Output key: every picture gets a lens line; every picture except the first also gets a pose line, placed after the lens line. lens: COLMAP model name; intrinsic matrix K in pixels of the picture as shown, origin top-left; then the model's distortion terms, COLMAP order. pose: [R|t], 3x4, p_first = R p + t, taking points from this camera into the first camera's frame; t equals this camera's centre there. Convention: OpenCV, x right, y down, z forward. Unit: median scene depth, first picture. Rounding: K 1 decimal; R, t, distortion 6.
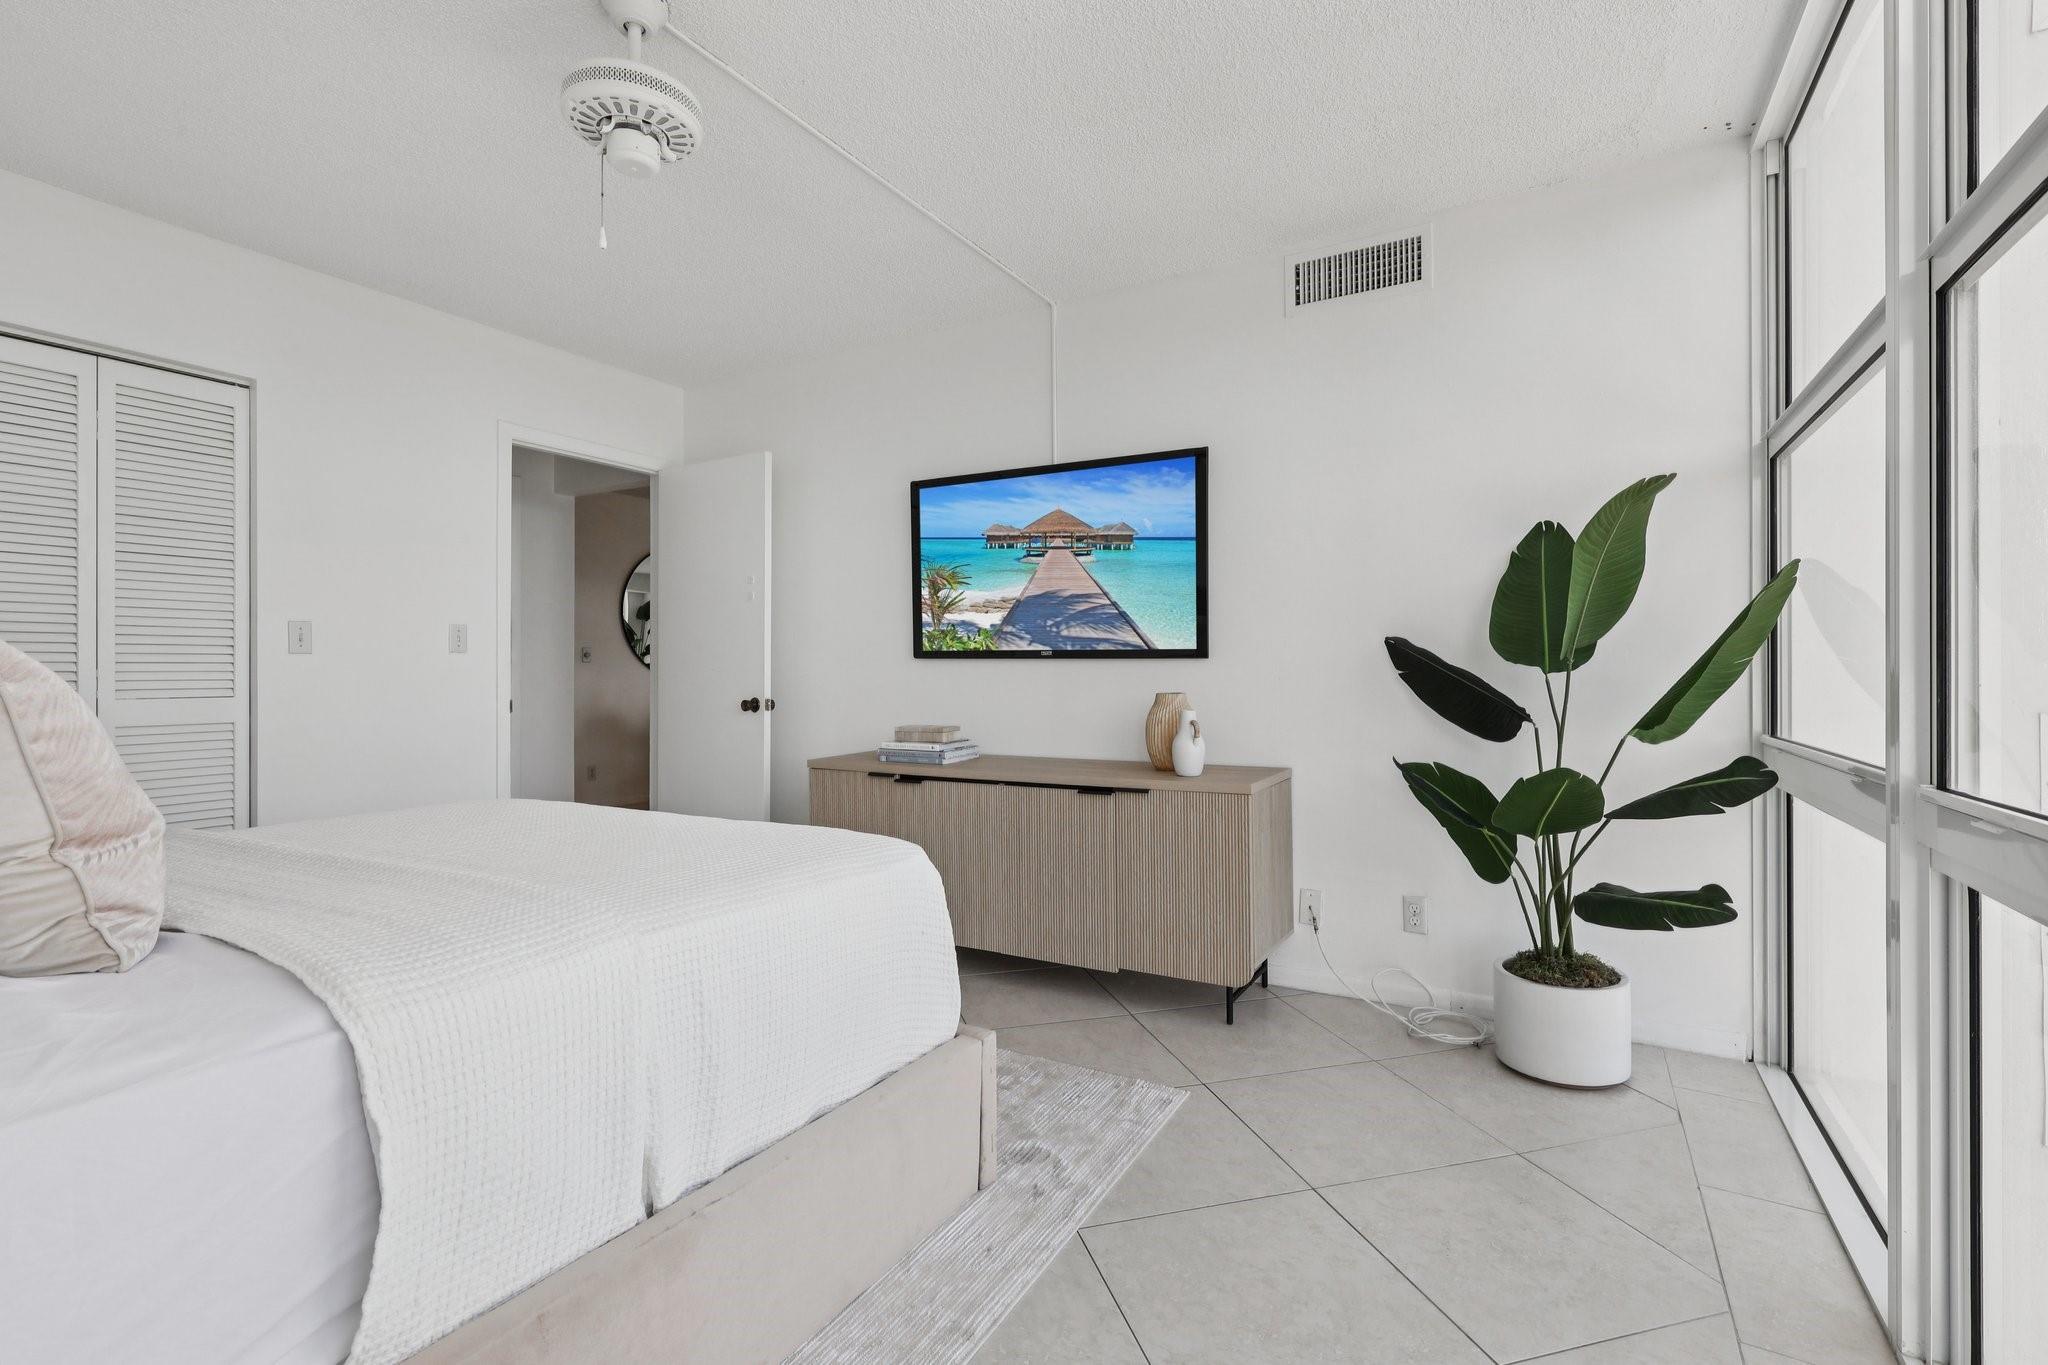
lens RADIAL K [[936.0, 0, 1026.0], [0, 936.0, 676.3], [0, 0, 1]] dist [0.001917, 0.000578]
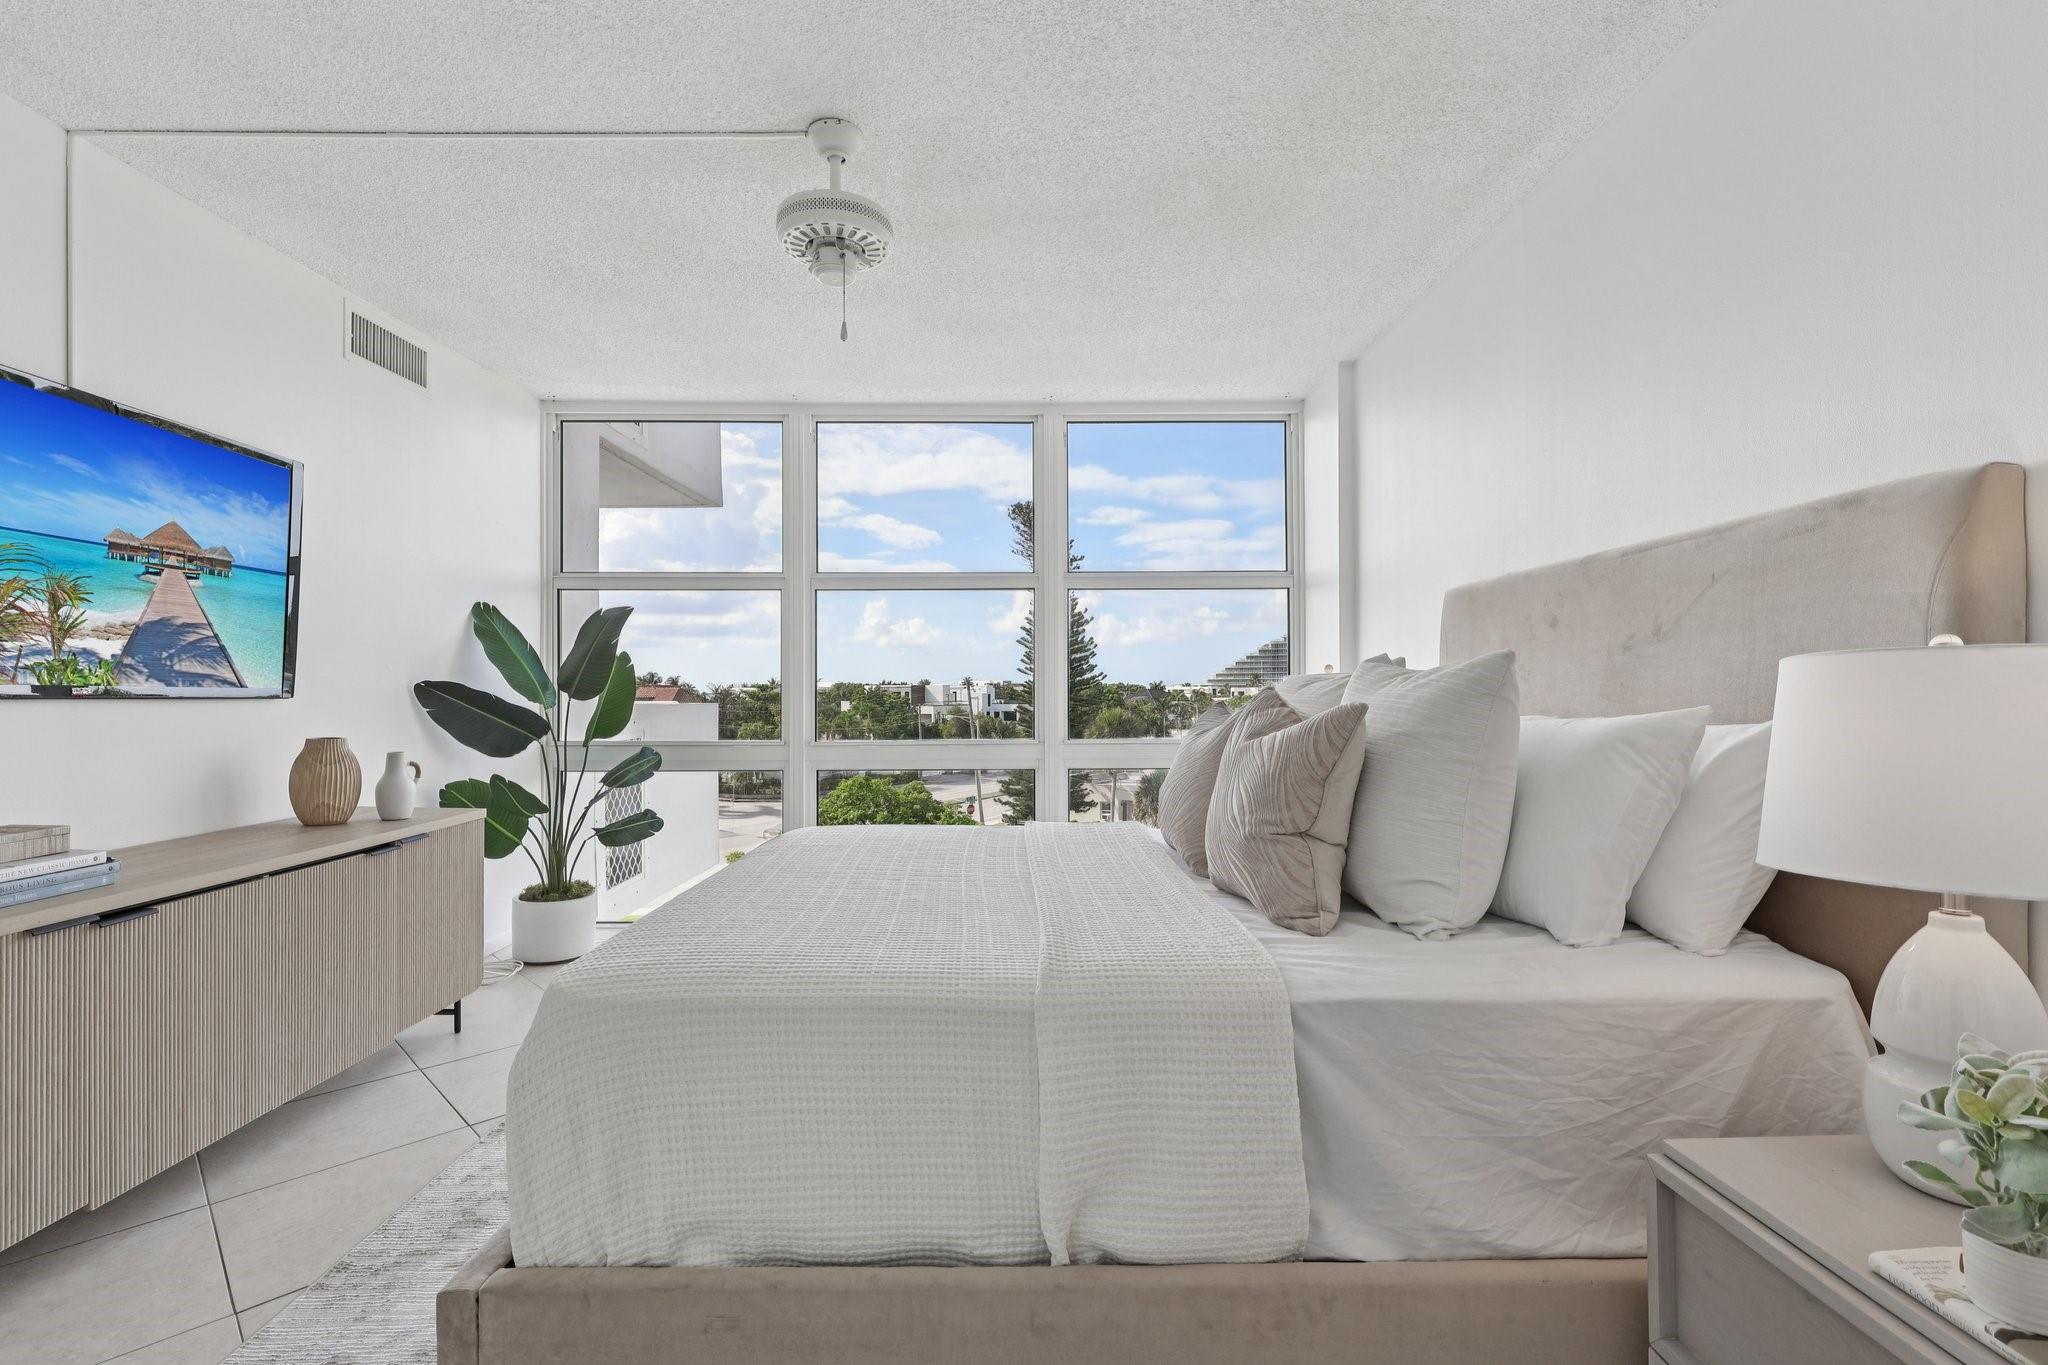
lens RADIAL K [[936.0, 0, 1026.0], [0, 936.0, 676.3], [0, 0, 1]] dist [0.001917, 0.000578]
pose [[-0.503181, 0.013468, 0.864076, -0.897182], [0.004101, 0.999905, -0.013197, -0.024561], [-0.864171, -0.003097, -0.503188, 0.820676]]
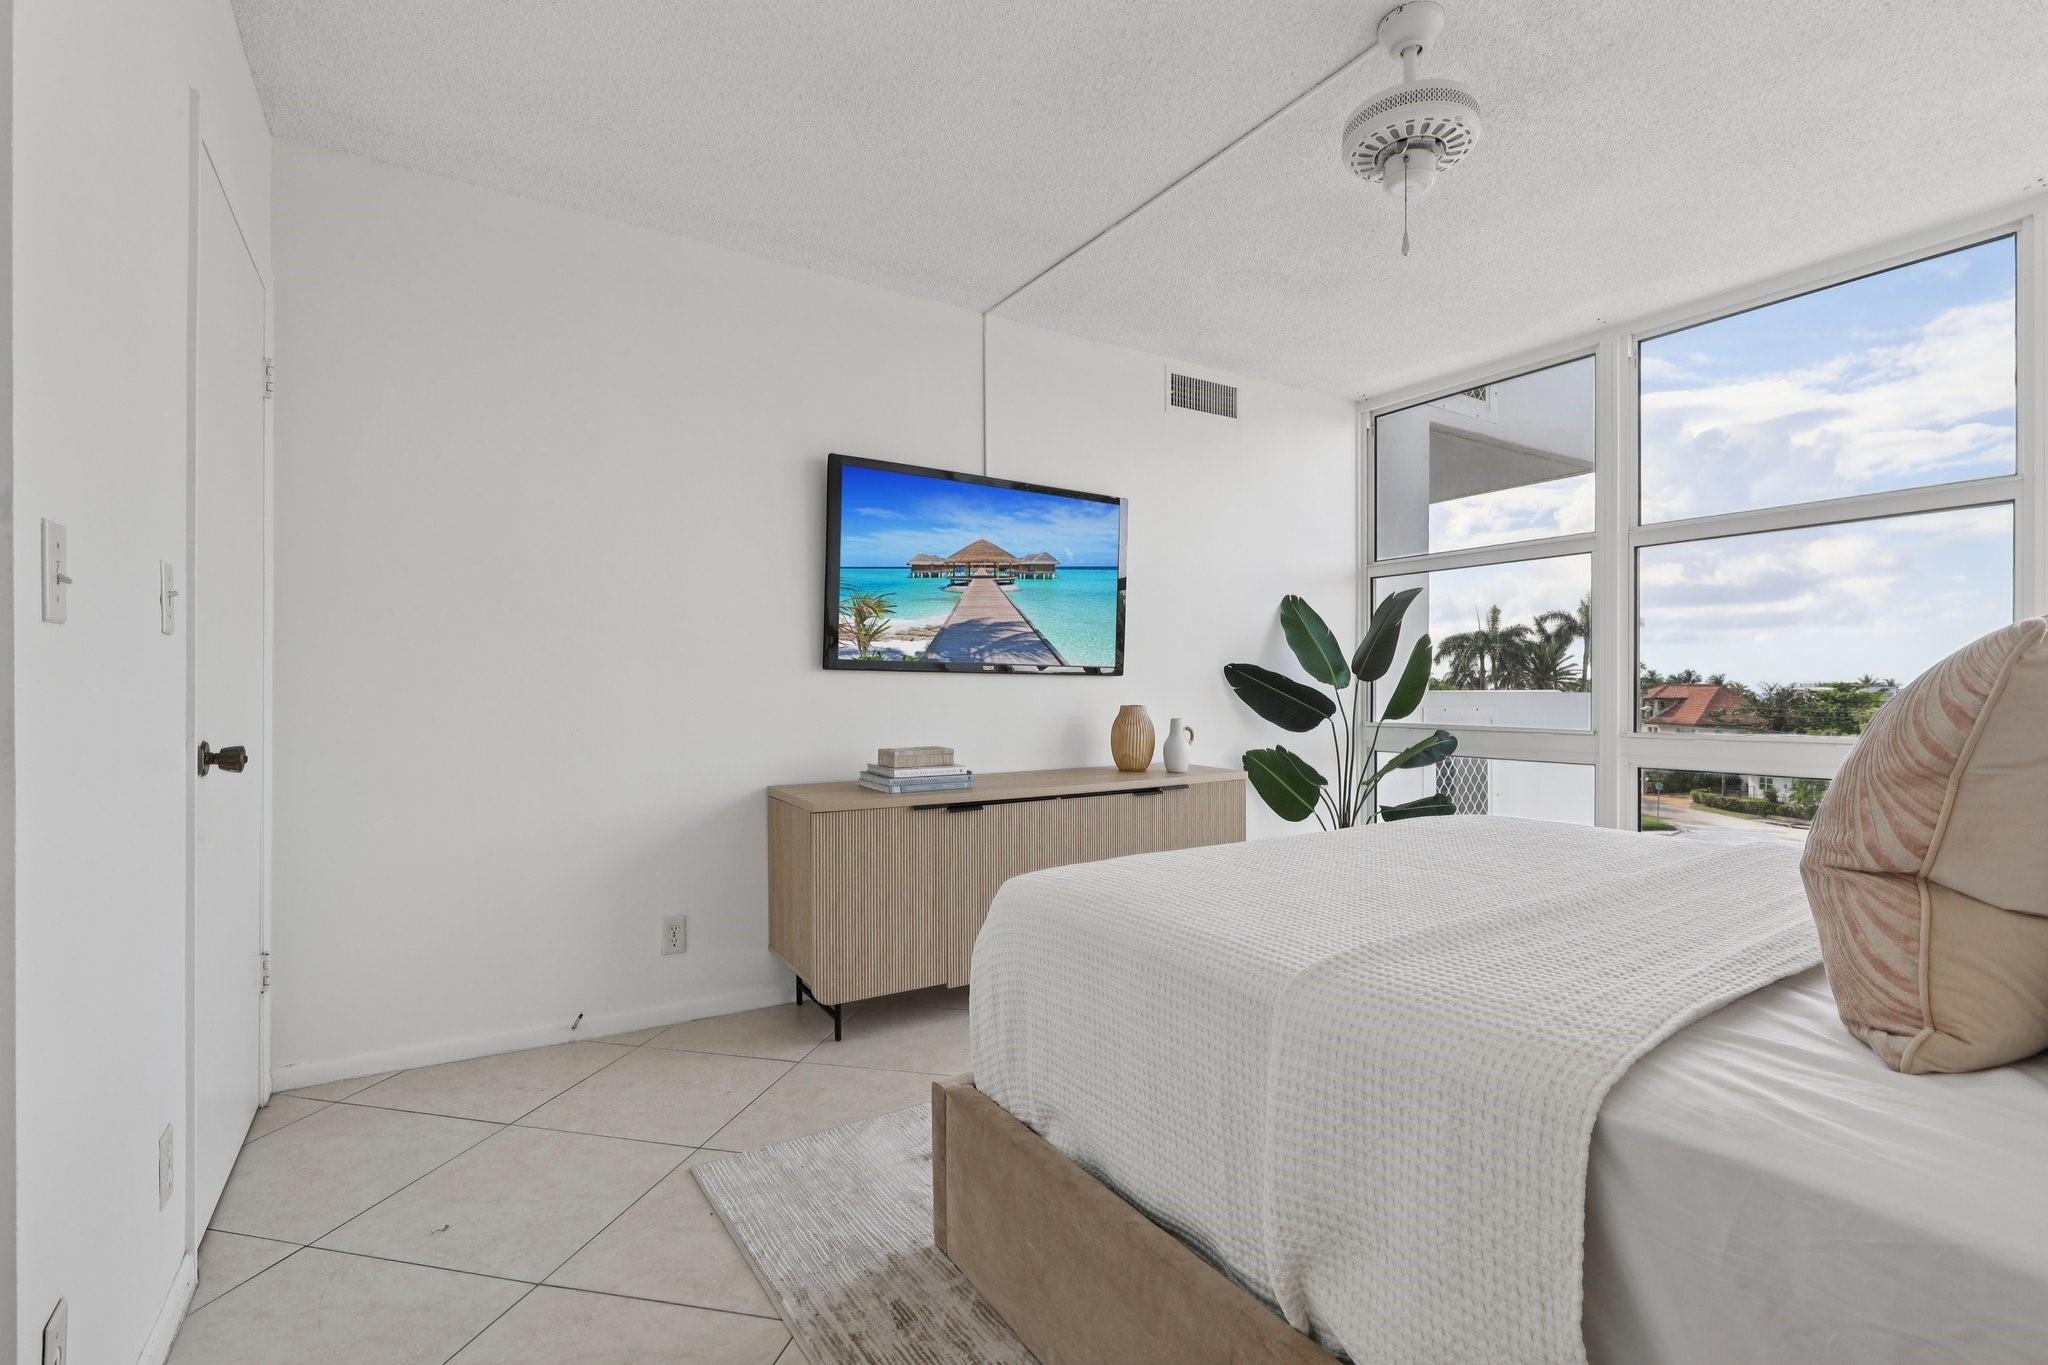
lens RADIAL K [[932.6, 0, 1024.0], [0, 932.6, 682.5], [0, 0, 1]] dist [-0.000309, -0.000480]
pose [[0.461727, 0.008688, 0.886979, -0.886896], [-0.000264, 0.999953, -0.009657, 0.001014], [-0.887022, 0.004224, 0.461708, 0.546073]]
